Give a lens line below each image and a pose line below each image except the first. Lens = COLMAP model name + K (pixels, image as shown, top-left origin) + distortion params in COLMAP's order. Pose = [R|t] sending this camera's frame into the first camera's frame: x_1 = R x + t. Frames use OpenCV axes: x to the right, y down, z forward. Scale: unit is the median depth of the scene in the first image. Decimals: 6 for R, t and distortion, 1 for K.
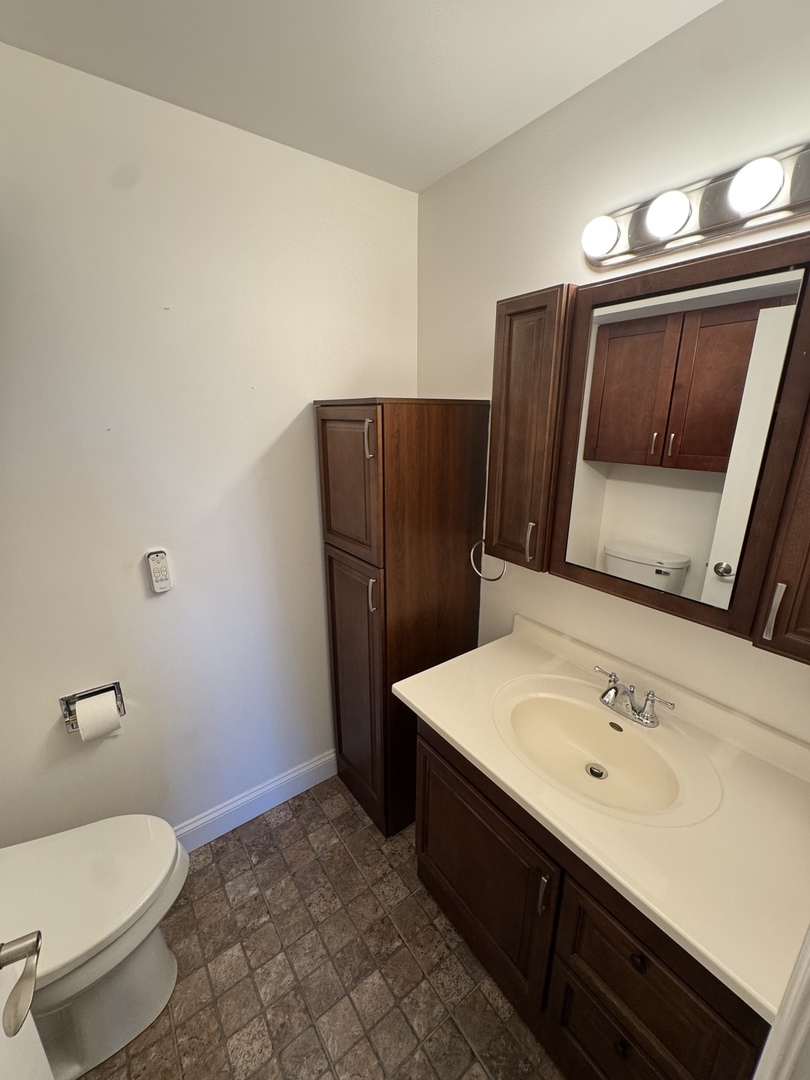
lens RADIAL K [[435.9, 0, 407.3], [0, 435.9, 541.1], [0, 0, 1]] dist [-0.004480, 0.001778]
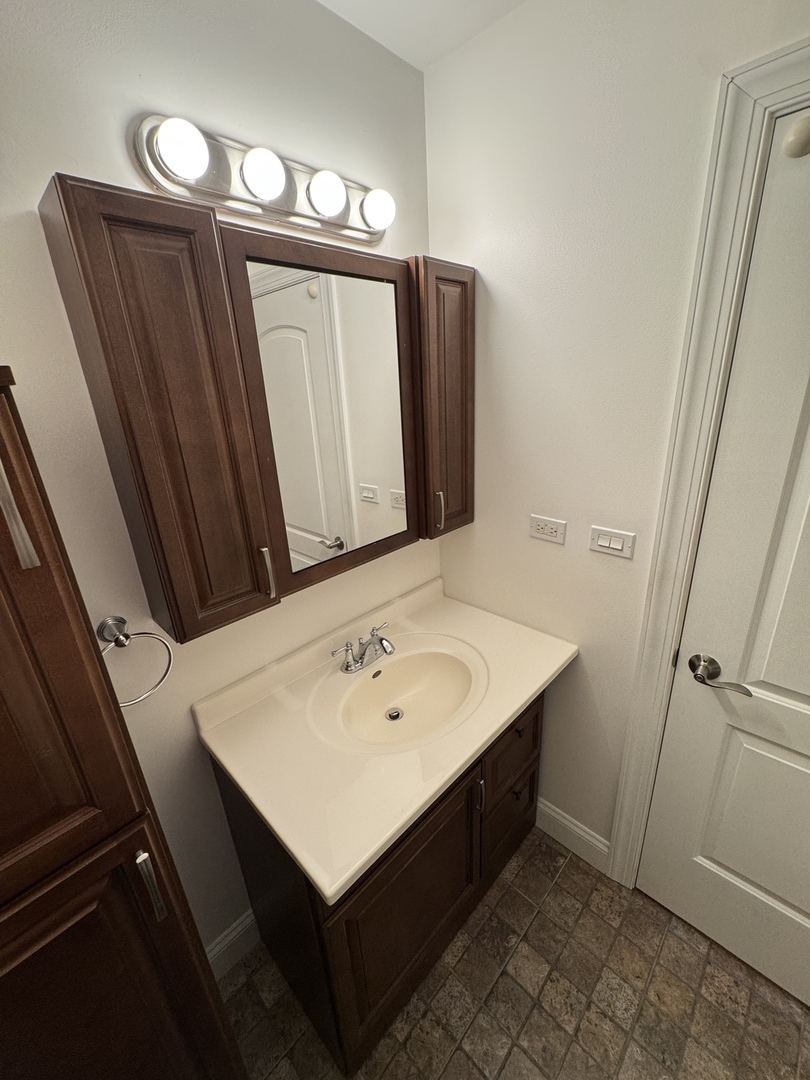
lens RADIAL K [[435.9, 0, 409.9], [0, 435.9, 540.4], [0, 0, 1]] dist [-0.004480, 0.001778]
pose [[-0.159365, -0.335081, 0.928614, -0.378284], [0.328786, 0.868921, 0.369967, -0.212371], [-0.930861, 0.364275, -0.028306, 0.686018]]
